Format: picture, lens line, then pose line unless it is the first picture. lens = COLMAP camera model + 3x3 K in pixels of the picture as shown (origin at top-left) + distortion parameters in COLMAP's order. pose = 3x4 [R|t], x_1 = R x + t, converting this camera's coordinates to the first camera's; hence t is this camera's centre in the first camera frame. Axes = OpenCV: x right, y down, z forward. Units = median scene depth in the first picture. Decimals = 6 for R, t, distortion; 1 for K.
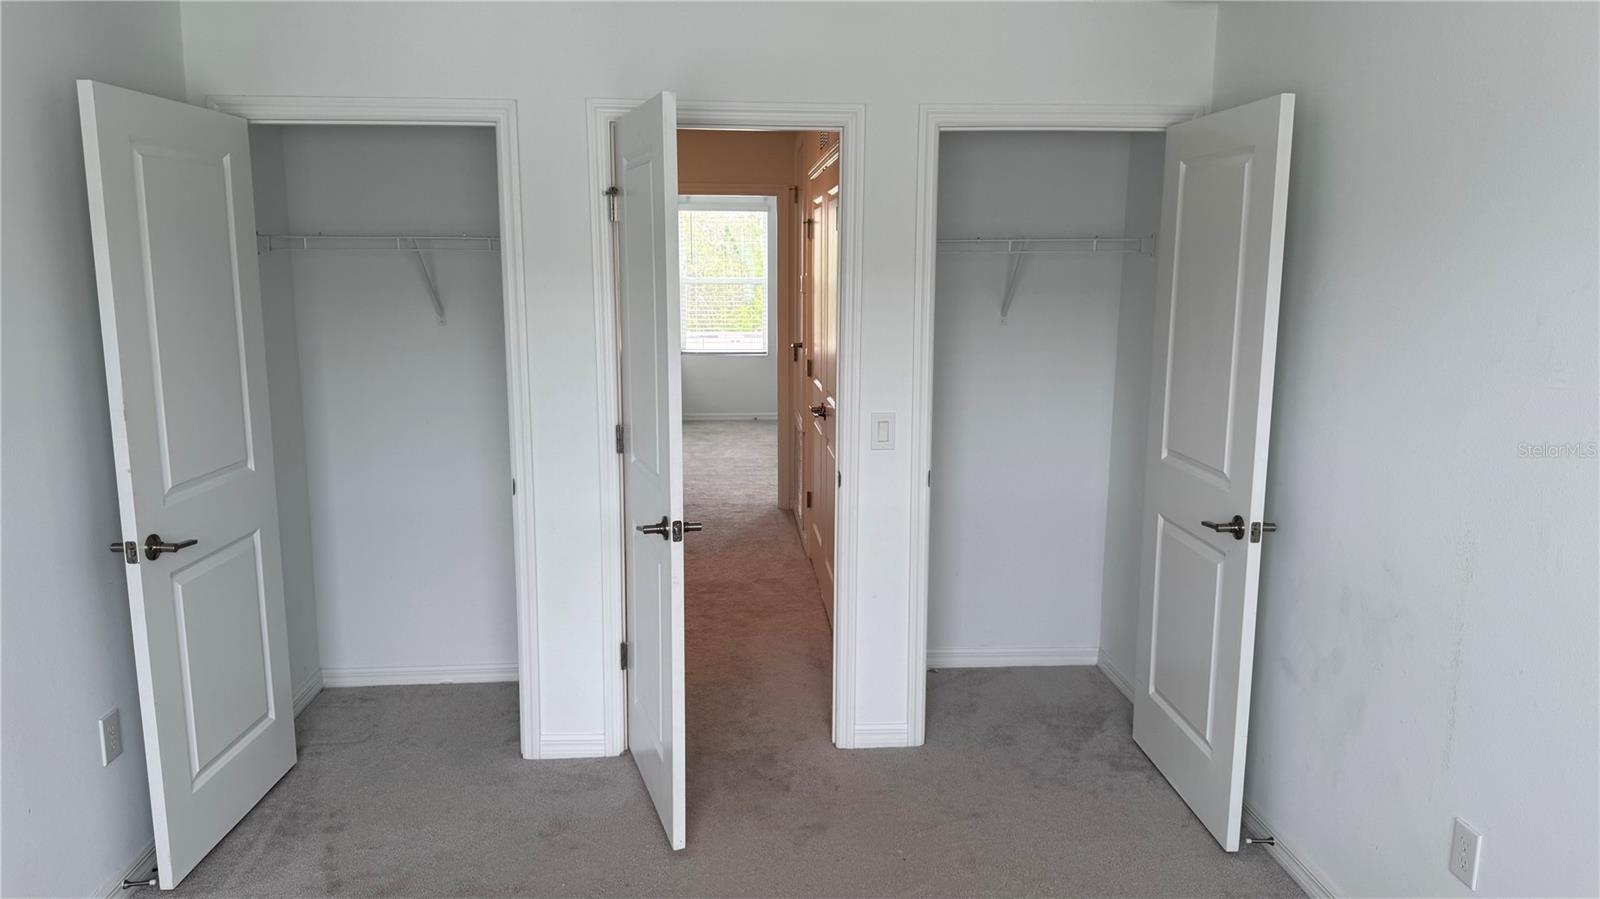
lens RADIAL K [[1112.4, 0, 803.1], [0, 1112.4, 460.3], [0, 0, 1]] dist [0.066263, -0.075419]
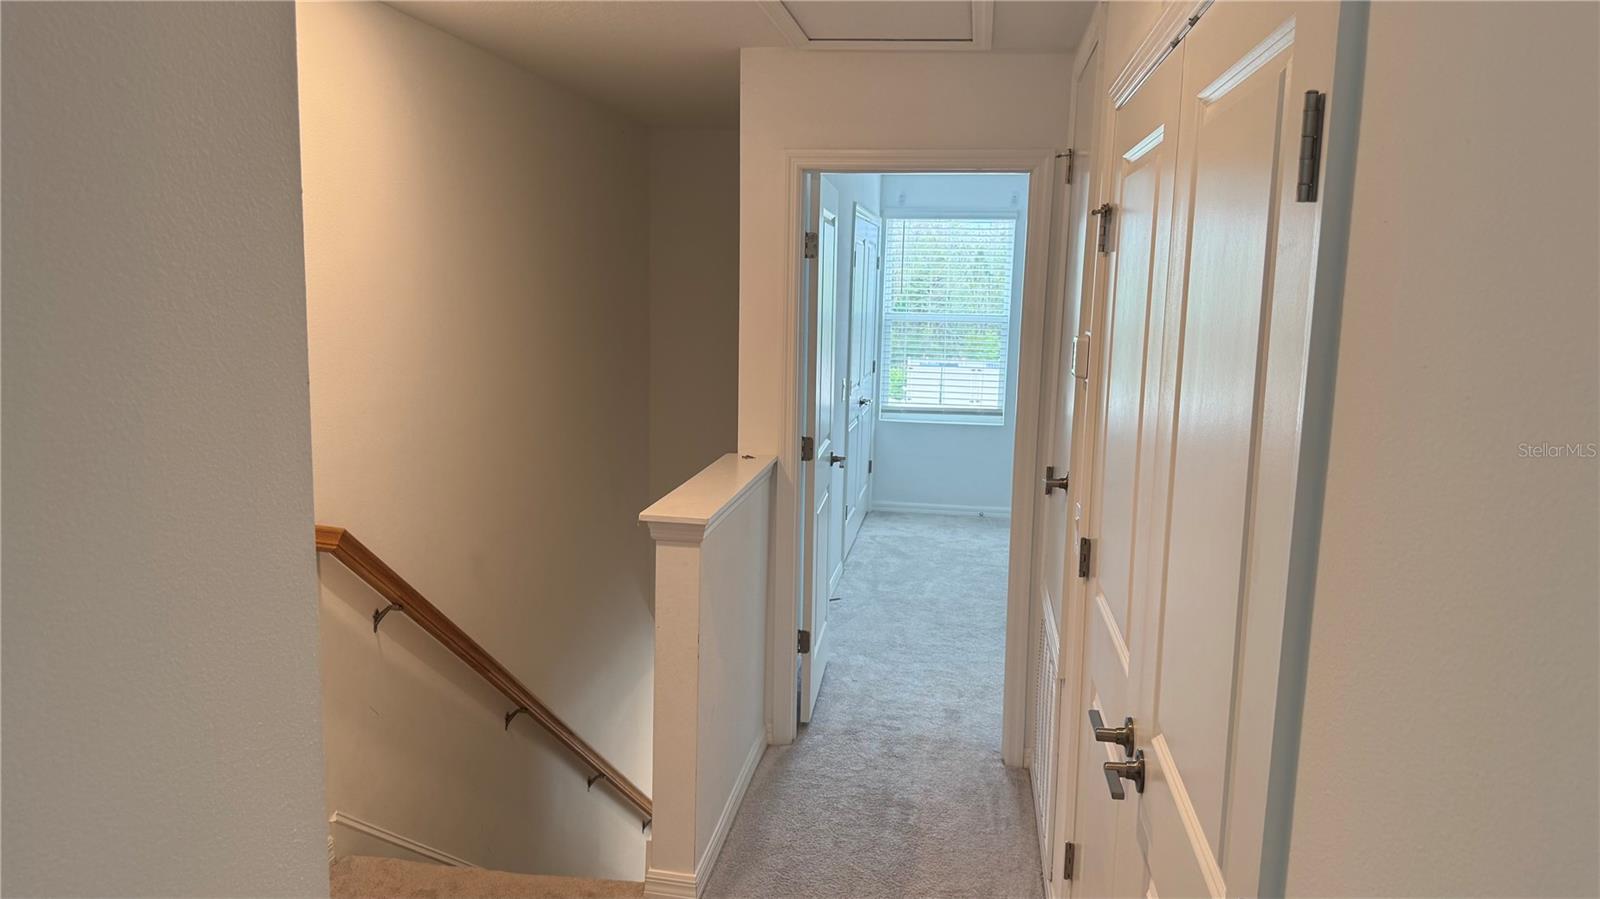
lens RADIAL K [[1112.4, 0, 803.1], [0, 1112.4, 460.3], [0, 0, 1]] dist [0.066263, -0.075419]
pose [[0.976390, 0.051673, -0.209744, -0.009730], [-0.056084, 0.998311, -0.015138, -0.084512], [0.208607, 0.026544, 0.977639, 0.443491]]
